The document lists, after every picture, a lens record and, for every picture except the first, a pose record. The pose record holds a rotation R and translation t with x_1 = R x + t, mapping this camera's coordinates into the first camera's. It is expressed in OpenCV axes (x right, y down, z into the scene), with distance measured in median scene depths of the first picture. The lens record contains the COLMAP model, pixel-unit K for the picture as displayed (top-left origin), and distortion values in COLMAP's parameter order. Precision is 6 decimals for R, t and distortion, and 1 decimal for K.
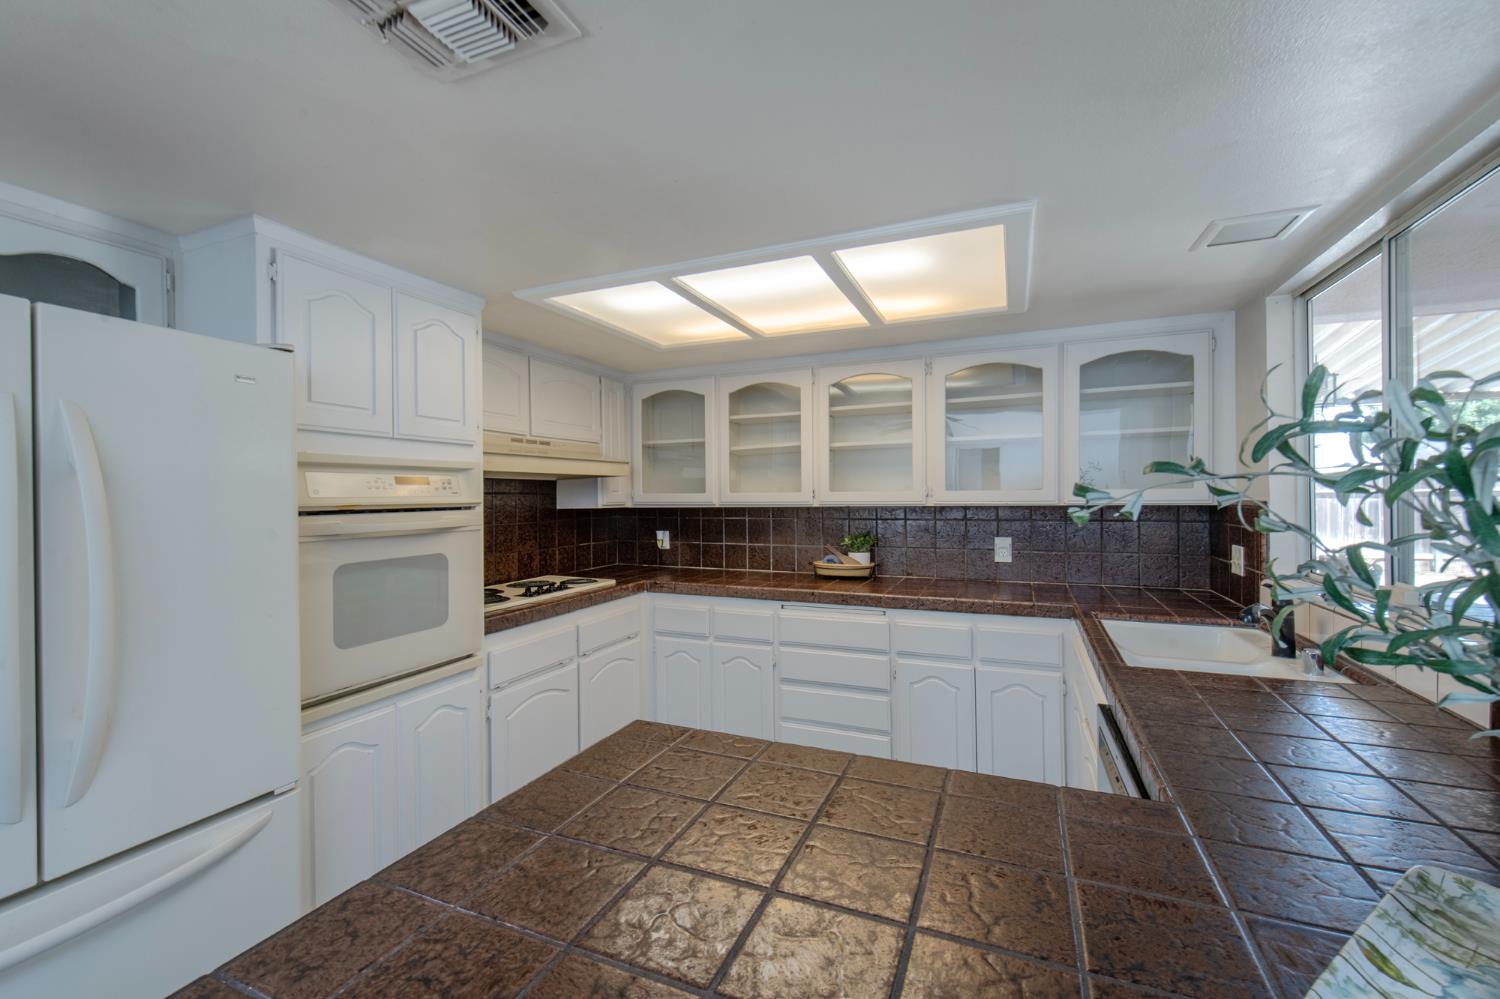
lens RADIAL K [[629.0, 0, 755.8], [0, 629.0, 498.4], [0, 0, 1]] dist [0.001432, 0.001994]
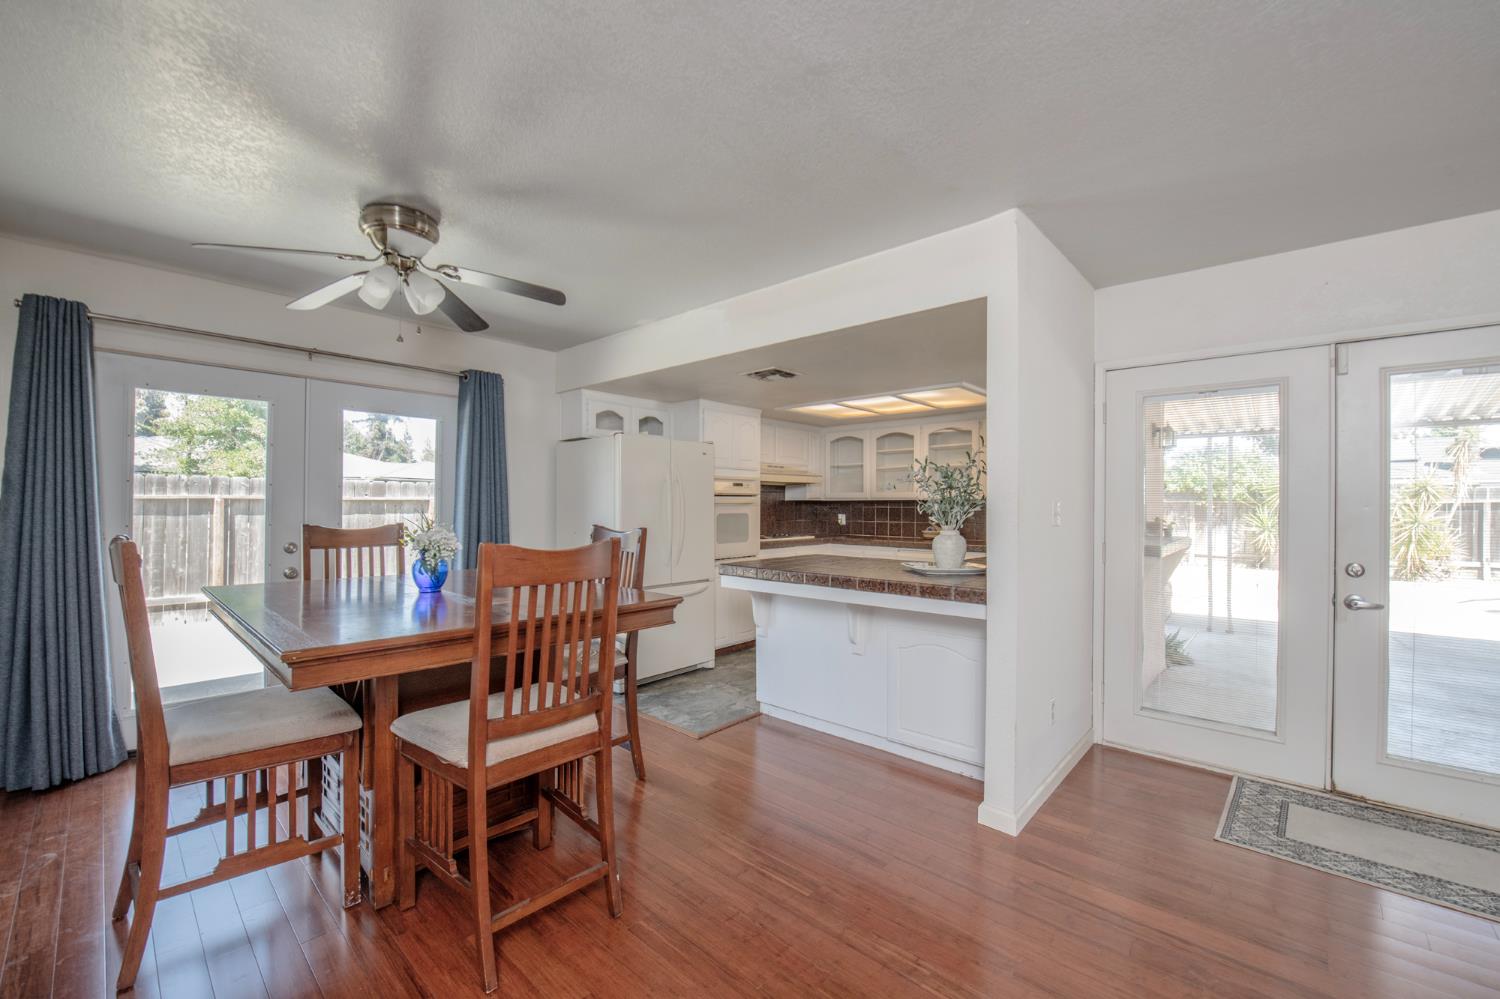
lens RADIAL K [[629.0, 0, 745.9], [0, 629.0, 505.8], [0, 0, 1]] dist [0.001432, 0.001994]
pose [[0.944937, 0.015791, -0.326871, 0.190011], [-0.014685, 0.999875, 0.005852, 0.024669], [0.326923, -0.000729, 0.945051, -0.818215]]
